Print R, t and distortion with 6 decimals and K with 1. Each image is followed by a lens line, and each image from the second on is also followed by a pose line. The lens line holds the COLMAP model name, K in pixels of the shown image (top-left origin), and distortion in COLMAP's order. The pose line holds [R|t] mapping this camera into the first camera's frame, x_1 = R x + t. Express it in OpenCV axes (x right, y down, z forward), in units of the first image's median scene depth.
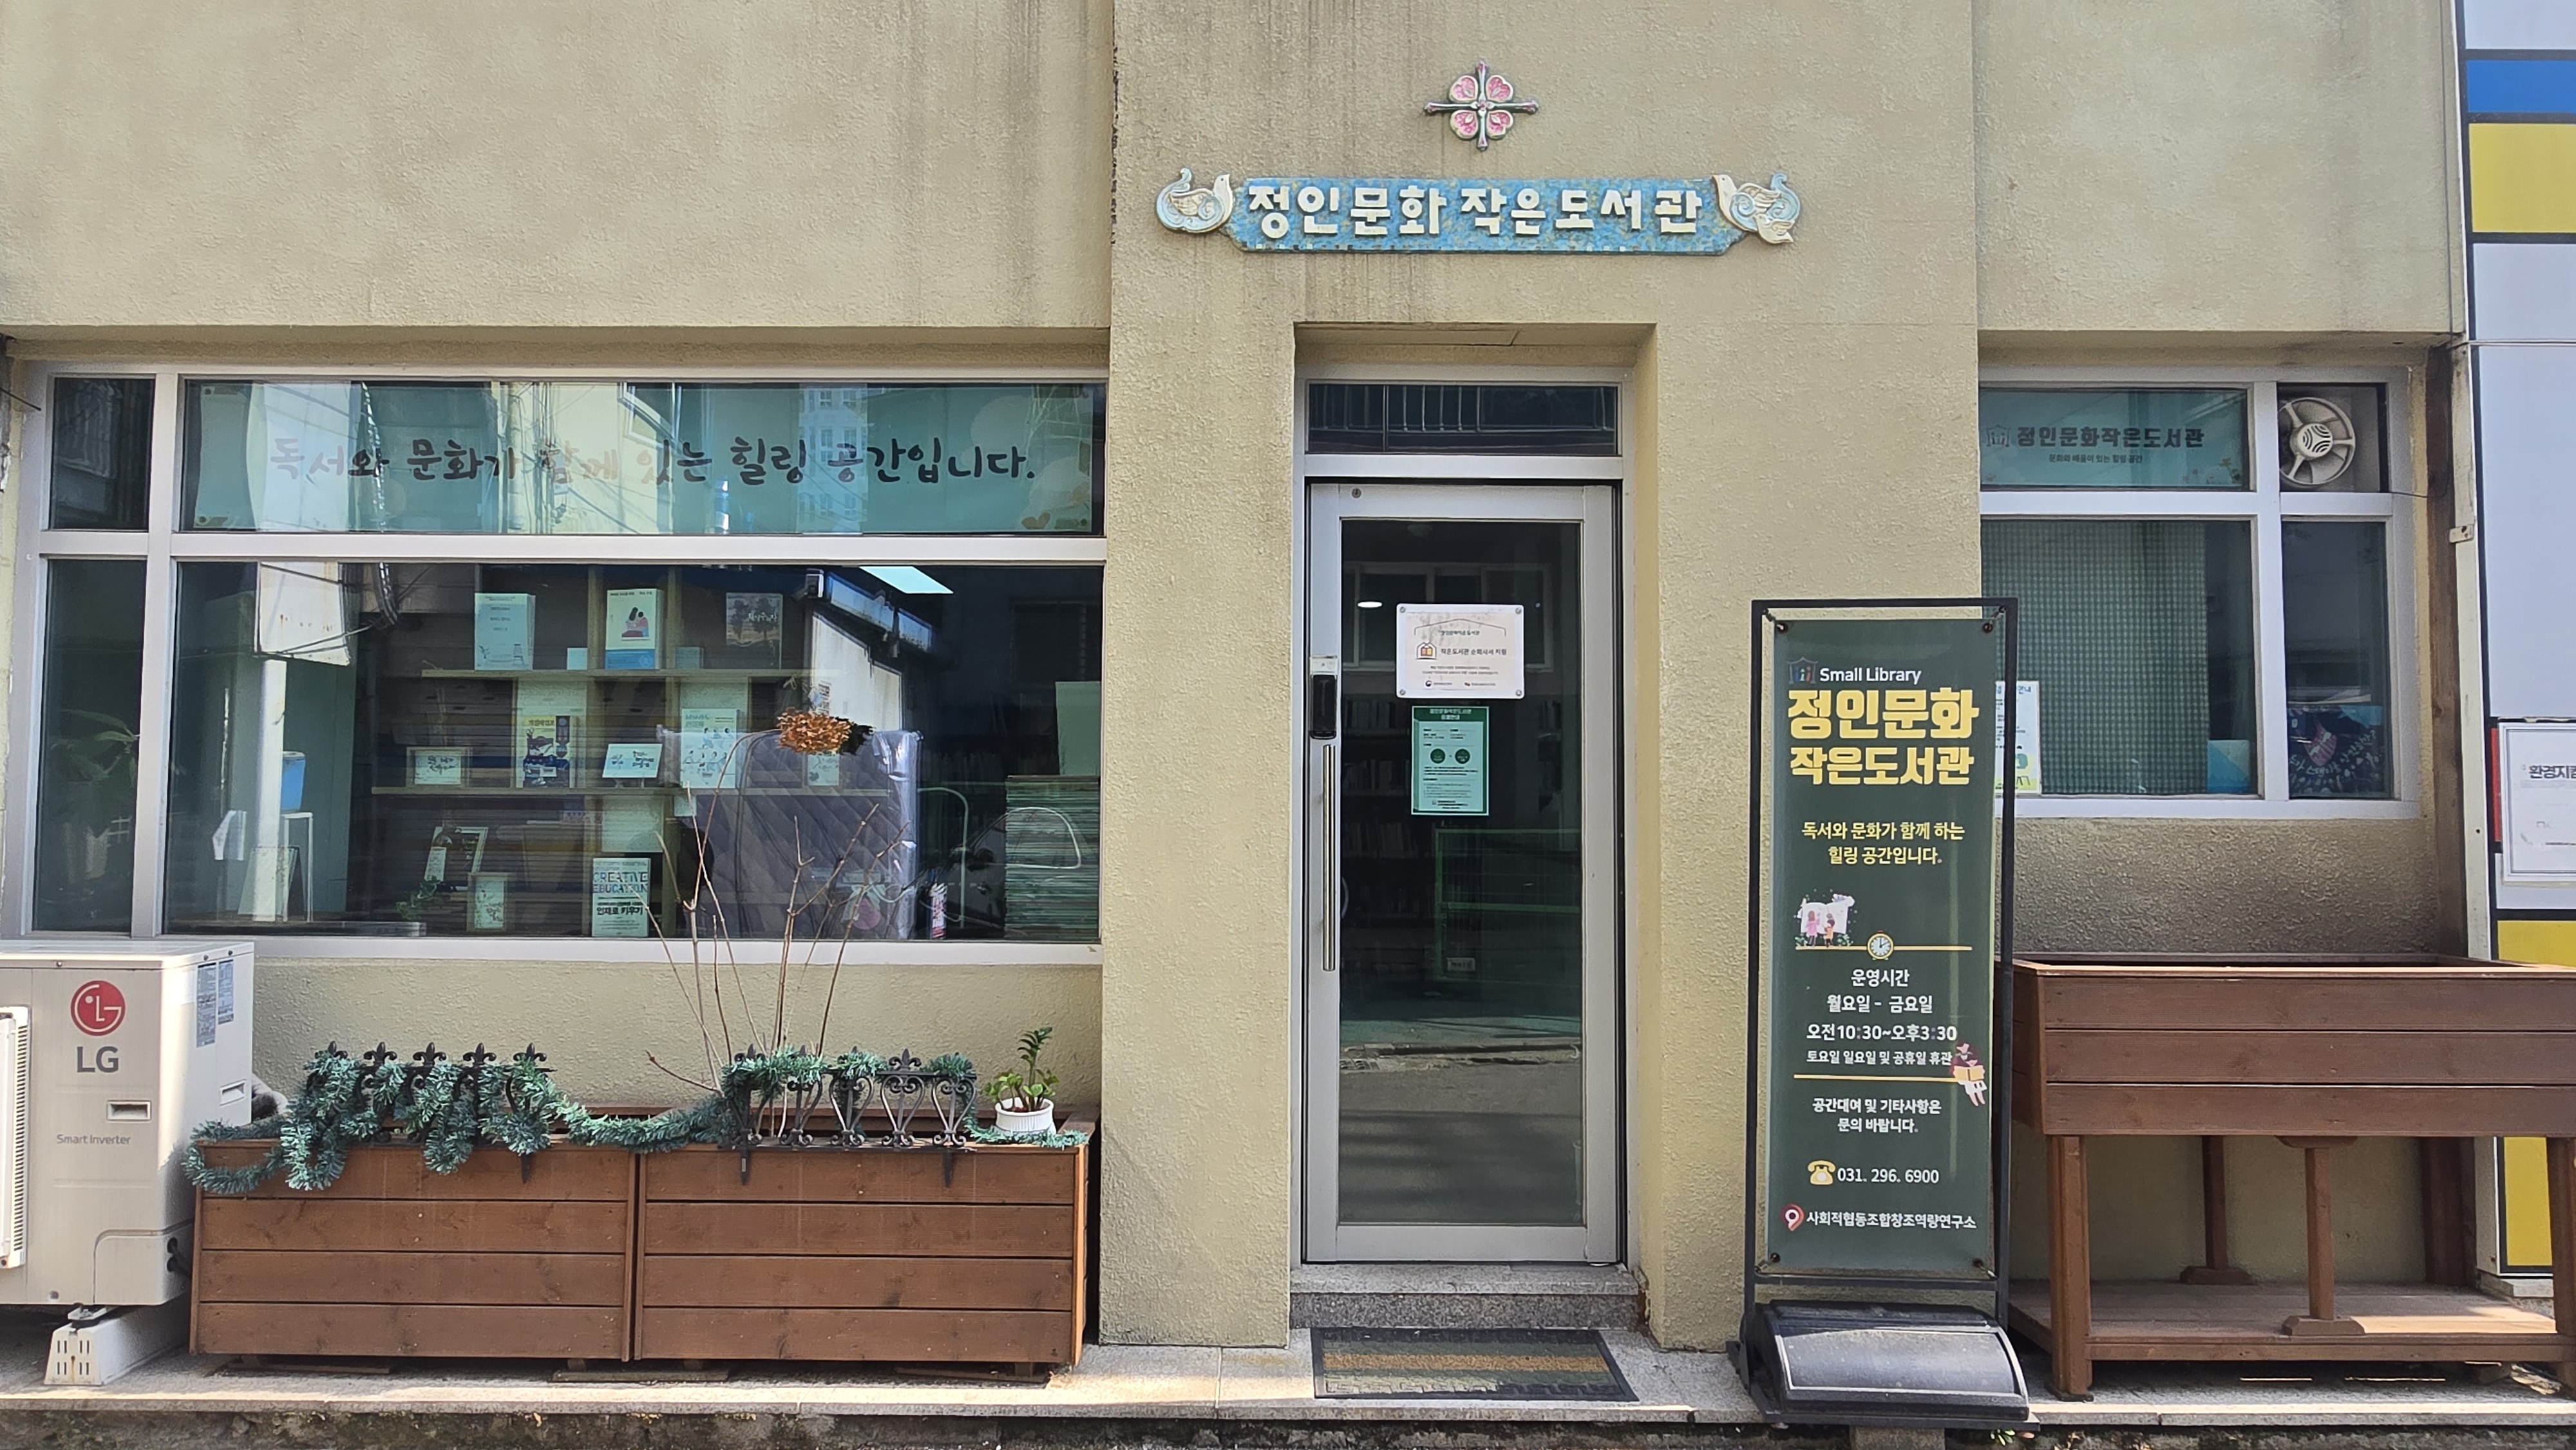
lens RADIAL K [[1076.0, 0, 1288.0], [0, 1076.0, 725.0], [0, 0, 1]] dist [-0.003552, -0.001055]
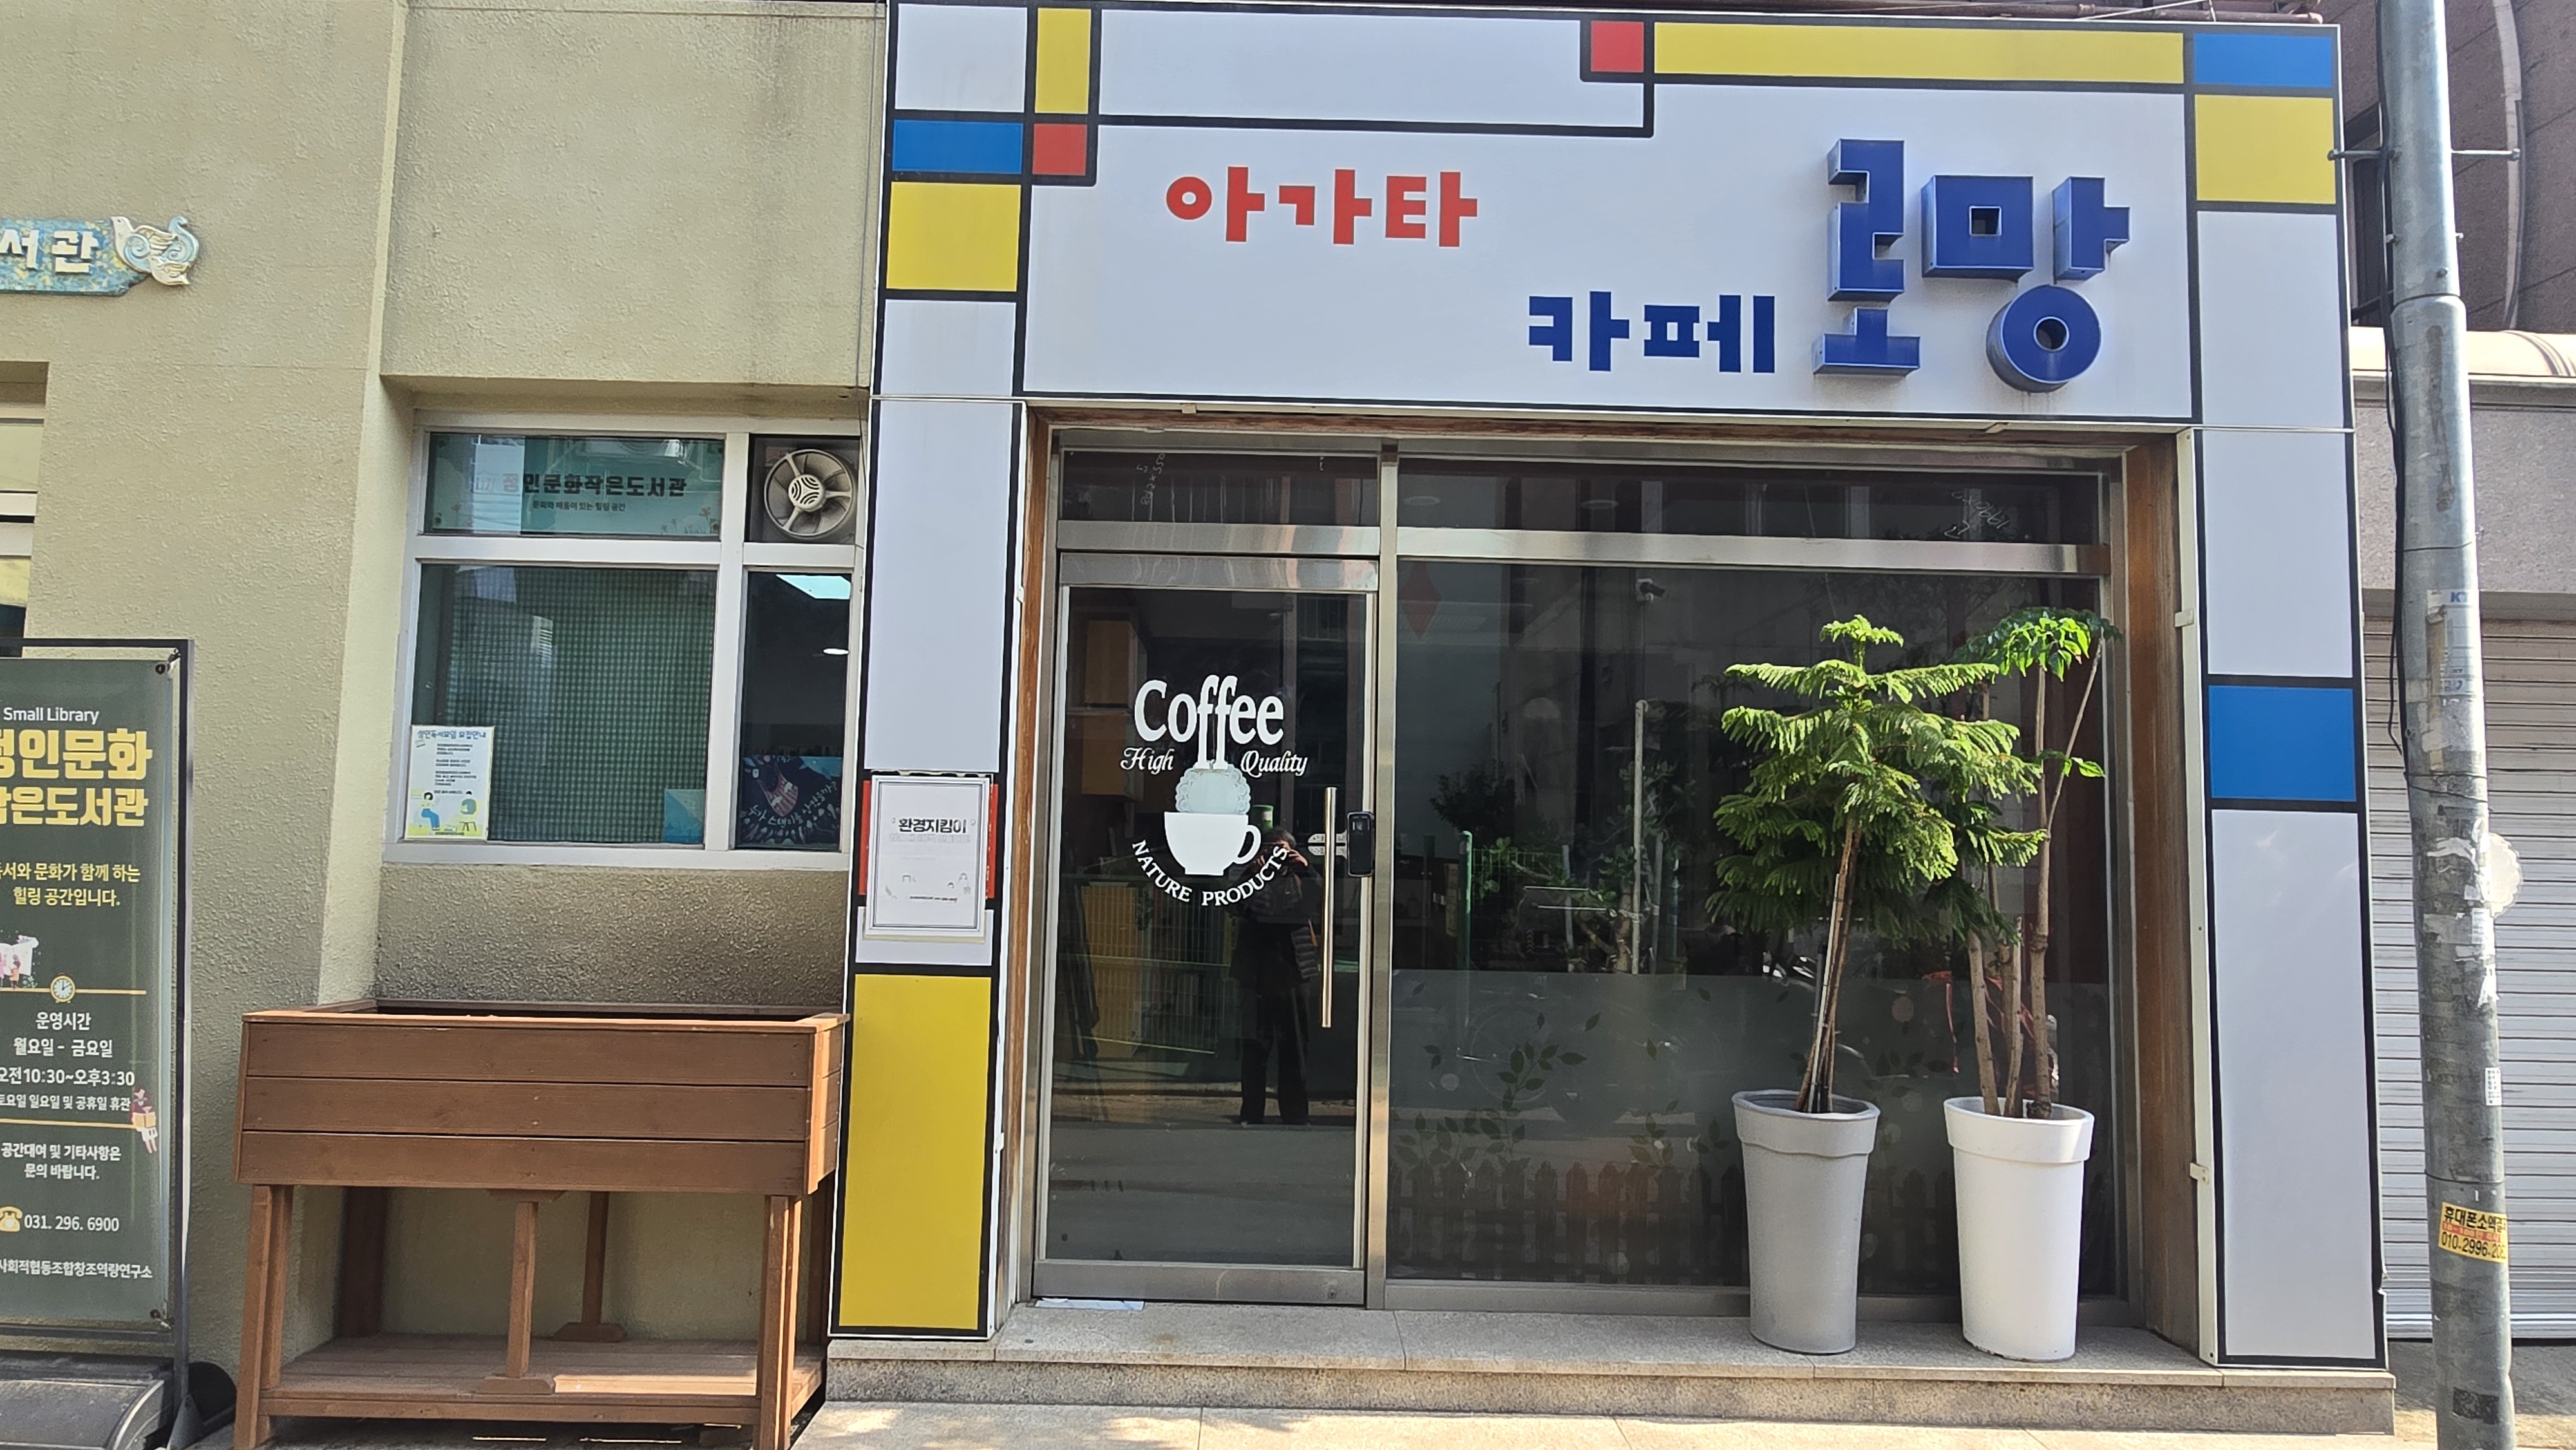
lens RADIAL K [[1086.8, 0, 947.3], [0, 1086.8, 744.9], [0, 0, 1]] dist [-0.004369, -0.000558]
pose [[0.999666, 0.017490, 0.019001, 1.340299], [-0.017048, 0.999585, -0.023218, -0.009303], [-0.019399, 0.022886, 0.999550, -0.017615]]
